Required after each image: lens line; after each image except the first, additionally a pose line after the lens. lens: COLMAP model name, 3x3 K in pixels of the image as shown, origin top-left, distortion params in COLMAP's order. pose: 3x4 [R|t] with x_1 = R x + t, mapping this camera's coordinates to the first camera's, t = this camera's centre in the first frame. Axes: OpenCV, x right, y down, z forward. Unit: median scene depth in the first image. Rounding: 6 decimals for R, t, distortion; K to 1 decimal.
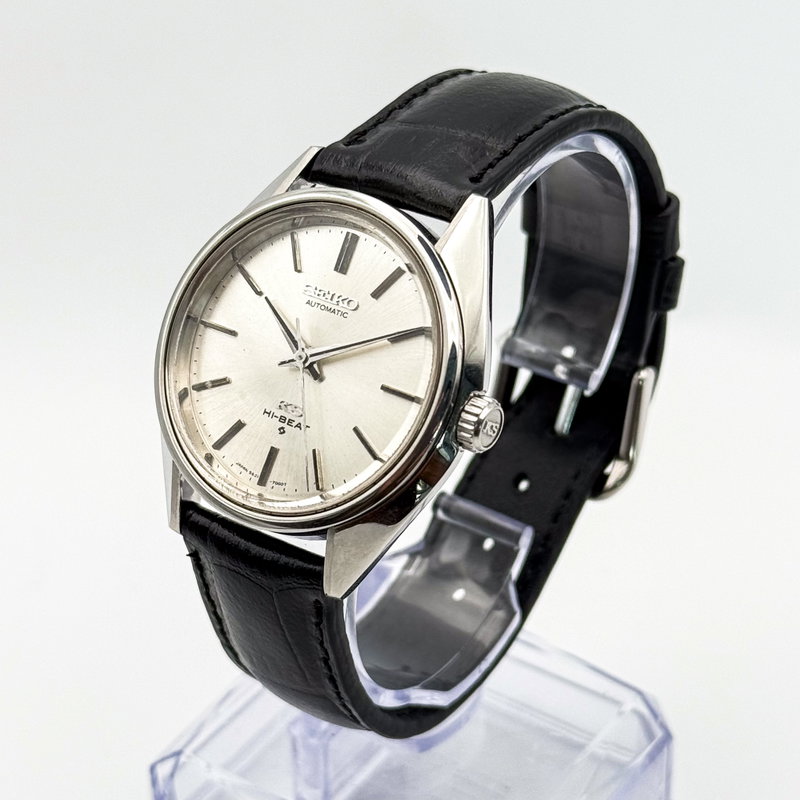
lens RADIAL K [[2188.0, 0, 401.8], [0, 2188.0, 416.7], [0, 0, 1]] dist [0.093760, 0.599106]
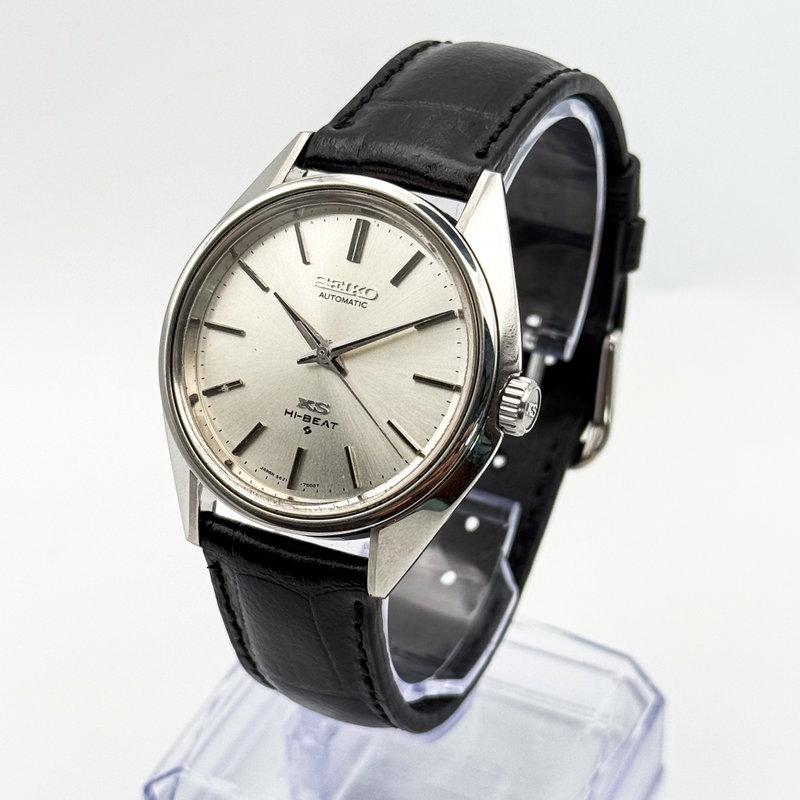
lens RADIAL K [[2188.0, 0, 401.8], [0, 2188.0, 416.7], [0, 0, 1]] dist [0.093760, 0.599106]
pose [[0.987796, -0.086456, 0.129555, -0.133001], [0.083983, 0.996167, 0.024447, -0.018830], [-0.131172, -0.013268, 0.991271, 0.039705]]
